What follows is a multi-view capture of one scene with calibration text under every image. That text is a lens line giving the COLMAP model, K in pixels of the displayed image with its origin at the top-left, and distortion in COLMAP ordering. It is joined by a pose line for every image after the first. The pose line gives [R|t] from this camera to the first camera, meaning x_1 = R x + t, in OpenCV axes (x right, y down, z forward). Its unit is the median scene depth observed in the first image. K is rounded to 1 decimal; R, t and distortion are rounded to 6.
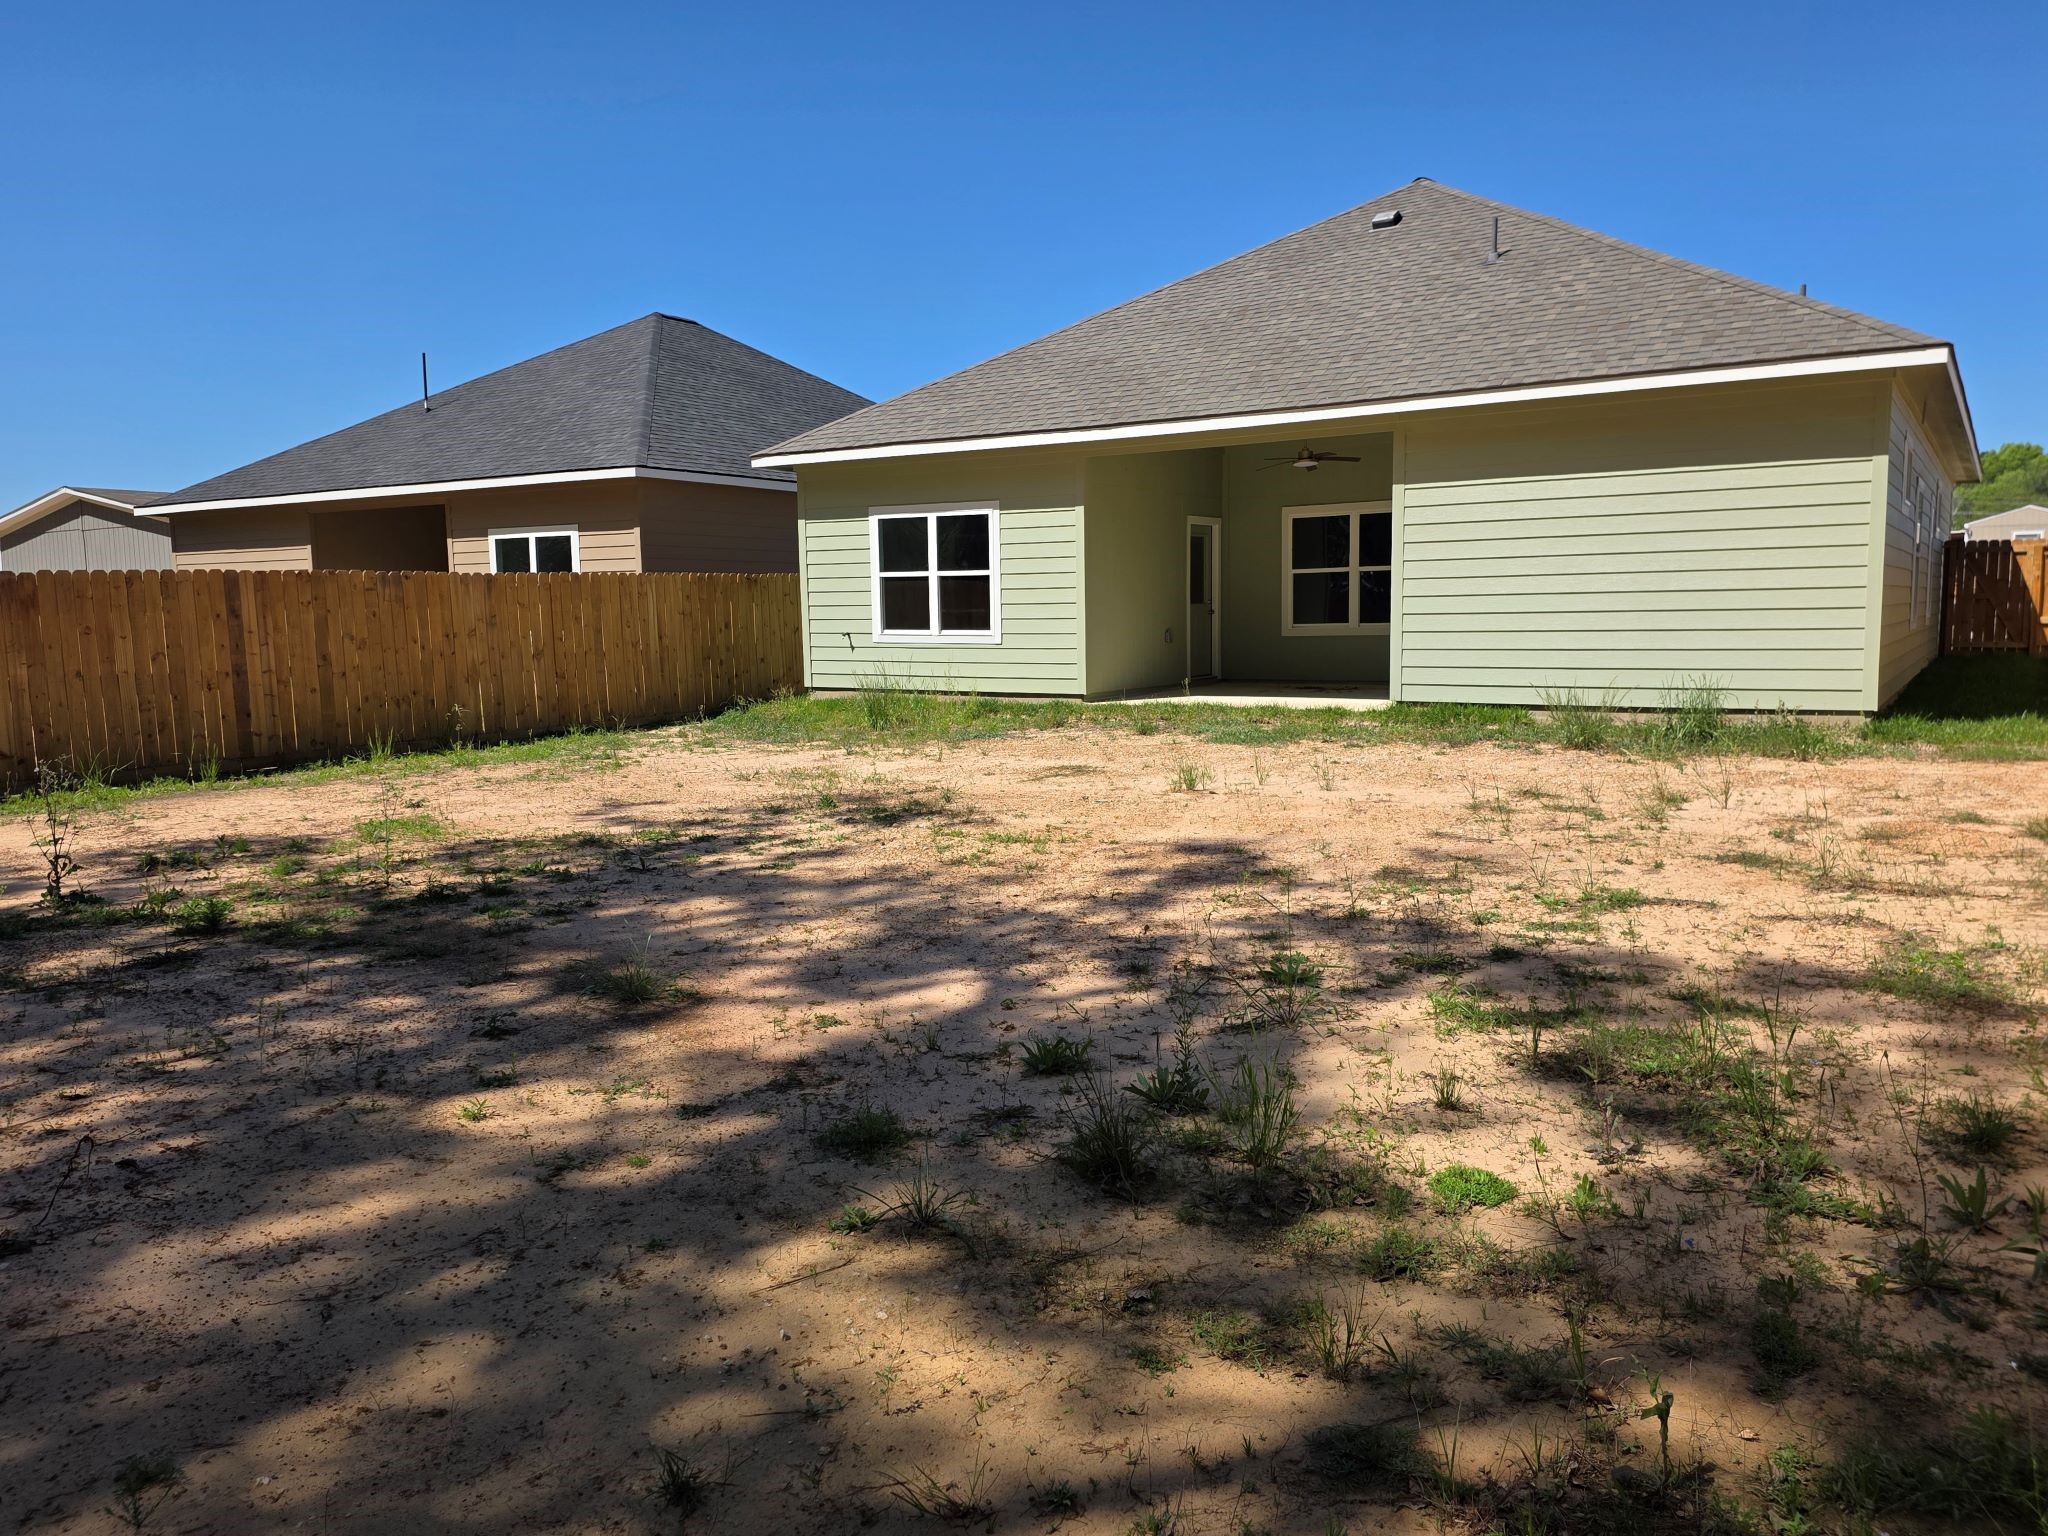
lens RADIAL K [[1778.6, 0, 1024.0], [0, 1778.6, 768.0], [0, 0, 1]] dist [0.146675, -0.002389]
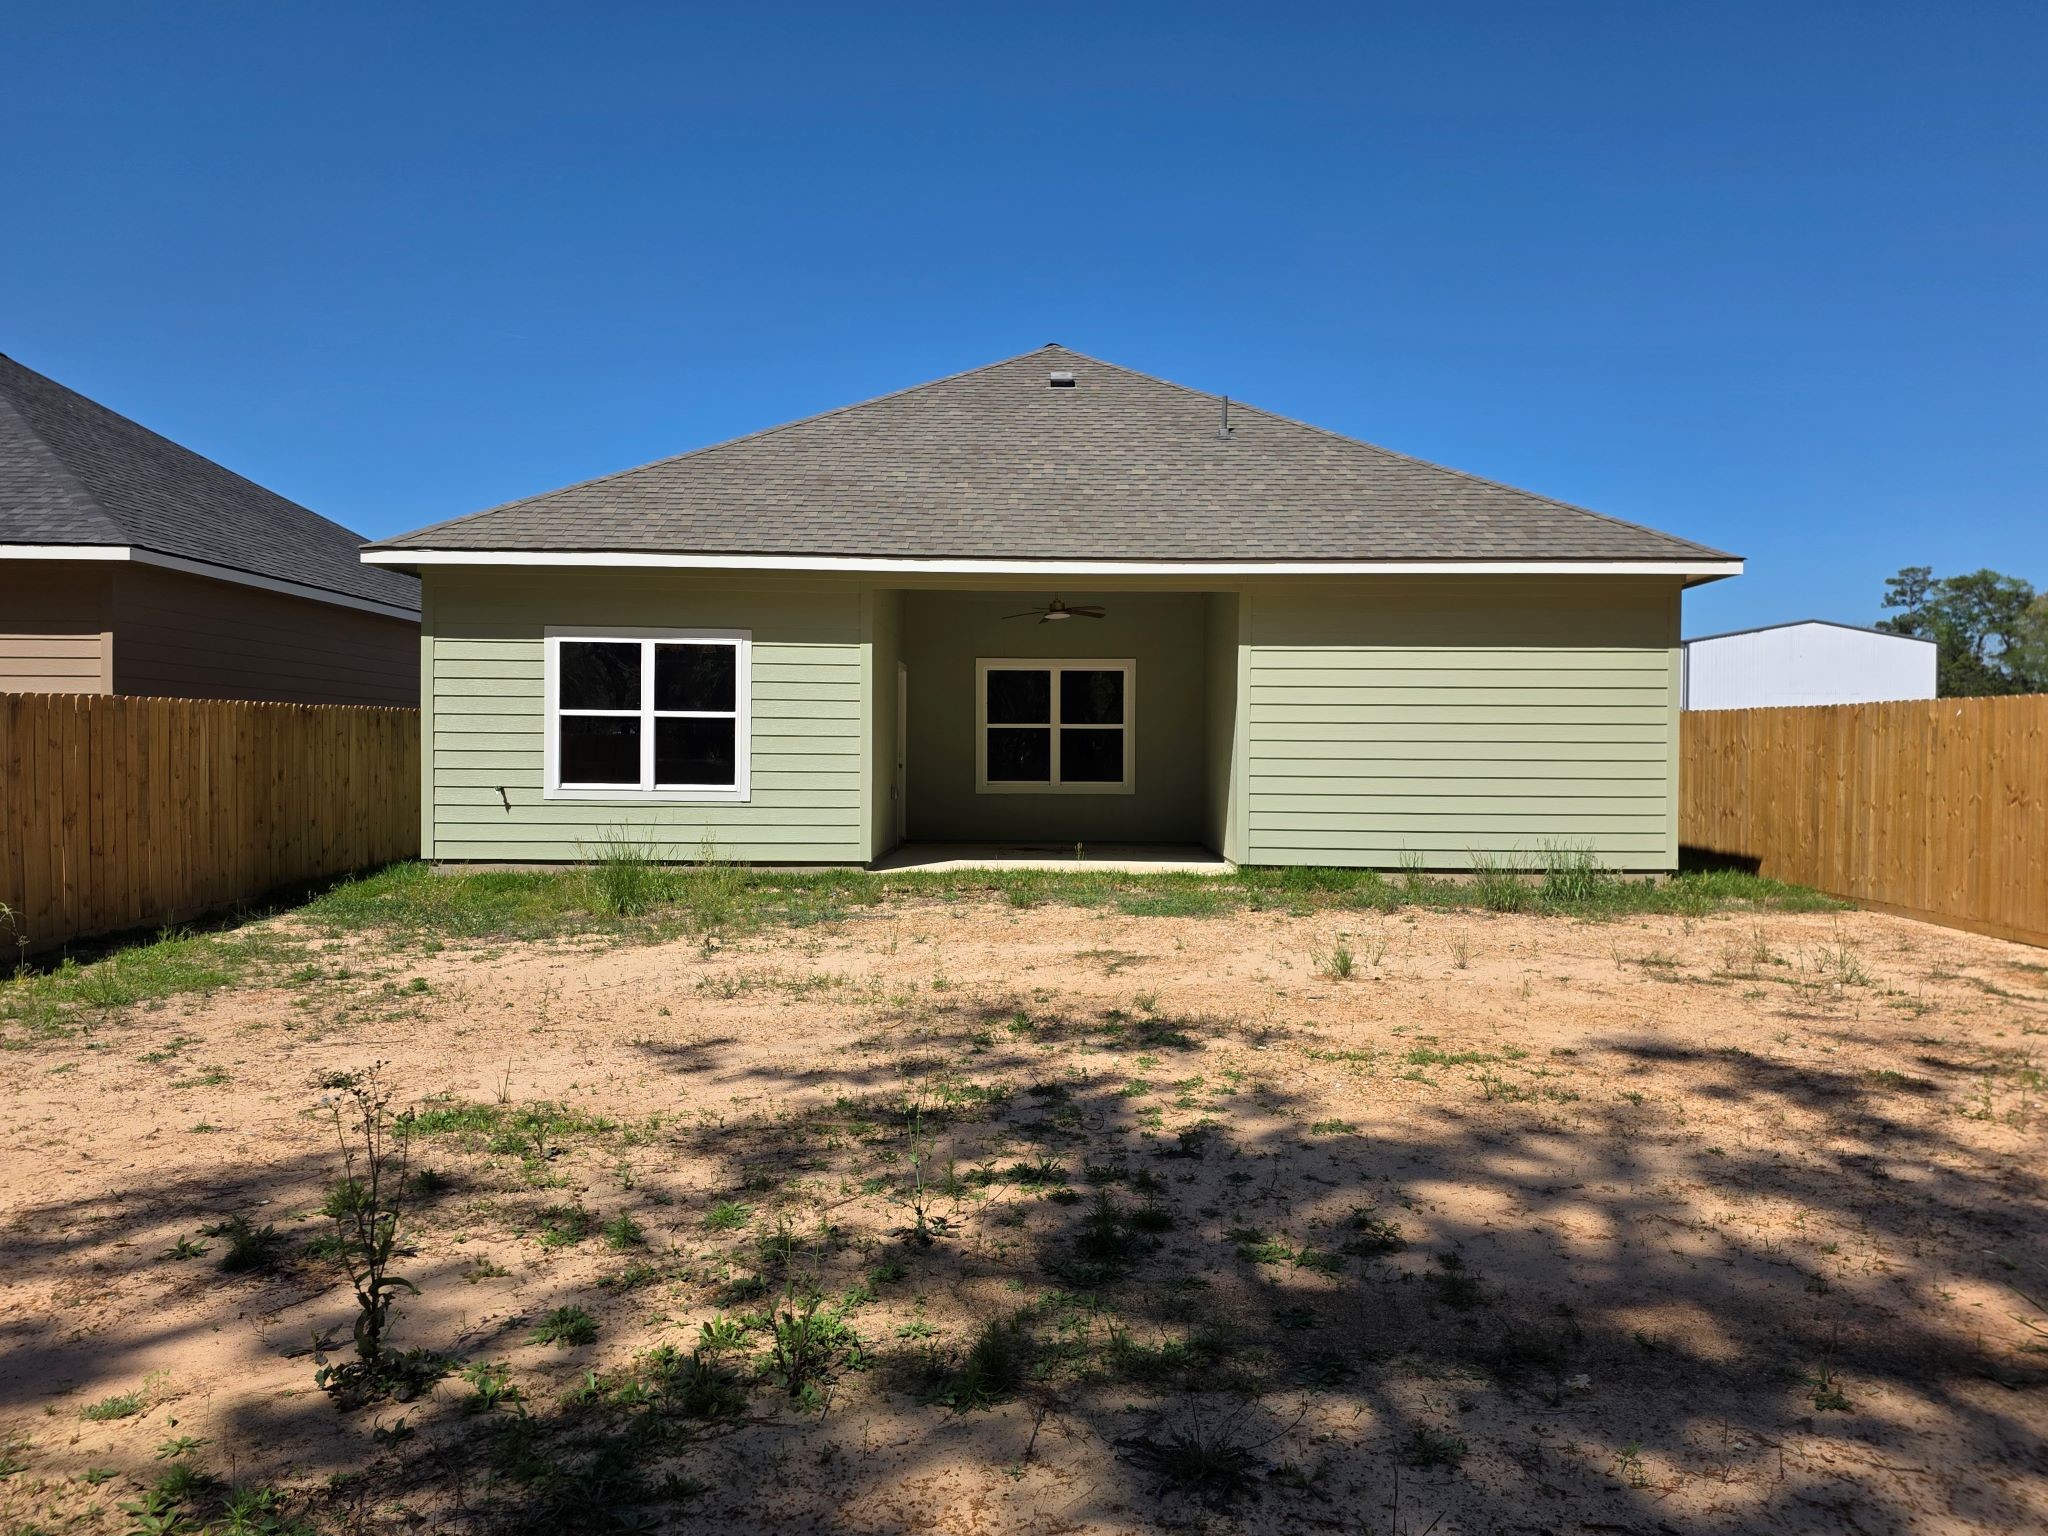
lens RADIAL K [[1664.1, 0, 1052.0], [0, 1664.1, 757.1], [0, 0, 1]] dist [0.131615, -0.166971]
pose [[0.793987, 0.019287, 0.607628, -0.370522], [0.036193, 0.996224, -0.078916, -0.024380], [-0.606856, 0.084650, 0.790291, 0.303503]]
